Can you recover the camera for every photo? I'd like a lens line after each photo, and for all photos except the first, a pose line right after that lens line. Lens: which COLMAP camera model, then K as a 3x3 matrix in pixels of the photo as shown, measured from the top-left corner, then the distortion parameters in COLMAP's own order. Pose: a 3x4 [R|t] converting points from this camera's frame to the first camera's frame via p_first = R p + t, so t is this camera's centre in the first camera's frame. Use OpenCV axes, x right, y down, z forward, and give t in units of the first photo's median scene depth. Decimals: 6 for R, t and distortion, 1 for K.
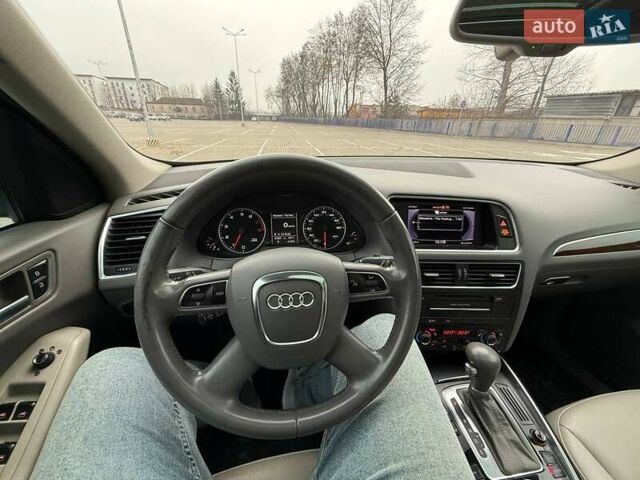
lens RADIAL K [[254.0, 0, 319.1], [0, 254.0, 239.9], [0, 0, 1]] dist [-0.001861, 0.000425]
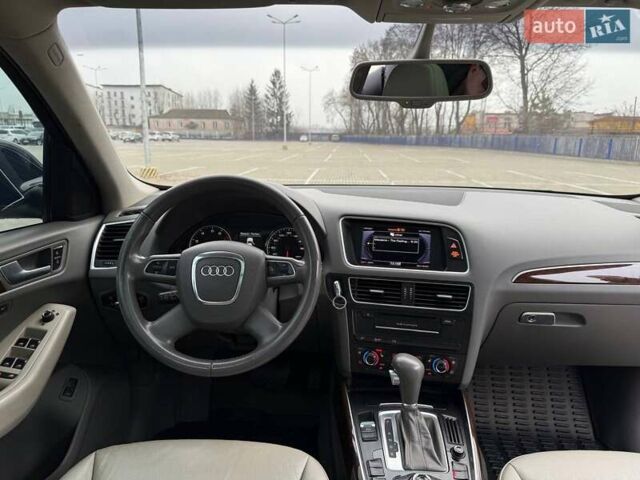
lens RADIAL K [[454.2, 0, 322.0], [0, 454.2, 240.6], [0, 0, 1]] dist [0.048319, -0.075463]
pose [[0.981733, 0.031992, -0.187554, 0.469320], [-0.072319, 0.974521, -0.212318, 0.283460], [0.175983, 0.222003, 0.959033, -0.689464]]
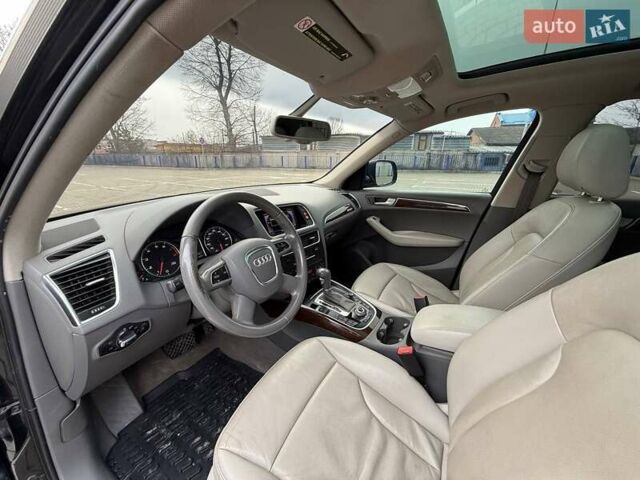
lens RADIAL K [[254.0, 0, 319.4], [0, 254.0, 240.6], [0, 0, 1]] dist [-0.001861, 0.000425]
pose [[0.635737, -0.261867, 0.726130, -0.617555], [0.341180, 0.939147, 0.039980, 0.082421], [-0.692412, 0.222325, 0.686394, -0.359264]]
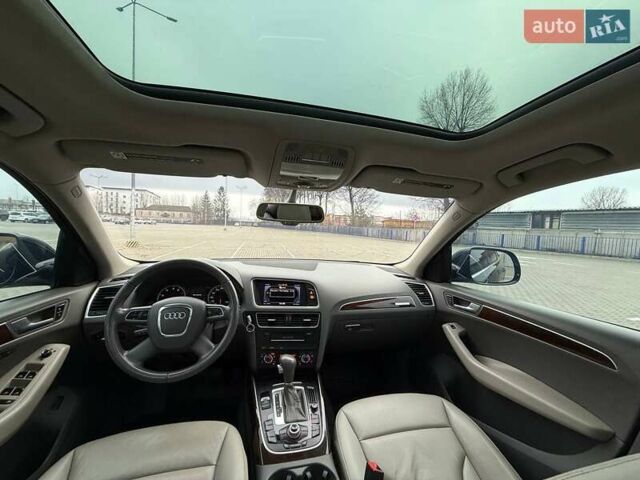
lens RADIAL K [[254.0, 0, 320.5], [0, 254.0, 239.4], [0, 0, 1]] dist [-0.001861, 0.000425]
pose [[0.996061, 0.015121, 0.087375, 0.524963], [0.019137, 0.925476, -0.378323, 0.252148], [-0.086584, 0.378504, 0.921541, -0.813455]]
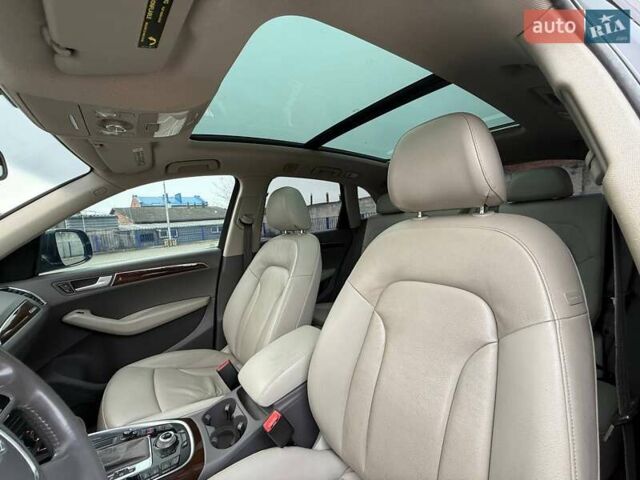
lens RADIAL K [[254.0, 0, 318.2], [0, 254.0, 240.9], [0, 0, 1]] dist [-0.001861, 0.000425]
pose [[-0.476233, -0.054225, 0.877646, -0.527614], [0.441082, 0.848712, 0.291779, -0.028774], [-0.760690, 0.526069, -0.380267, 0.147594]]
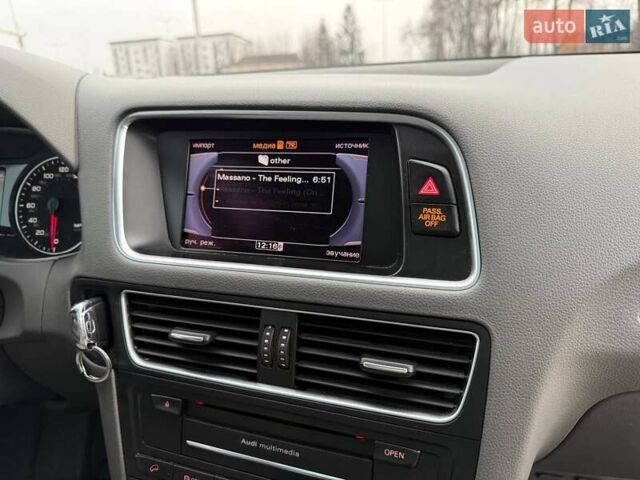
lens RADIAL K [[454.2, 0, 318.3], [0, 454.2, 242.0], [0, 0, 1]] dist [0.048319, -0.075463]
pose [[0.932966, 0.044419, -0.357214, 0.675316], [-0.078370, 0.993618, -0.081131, 0.041974], [0.351331, 0.103688, 0.930492, 0.406049]]
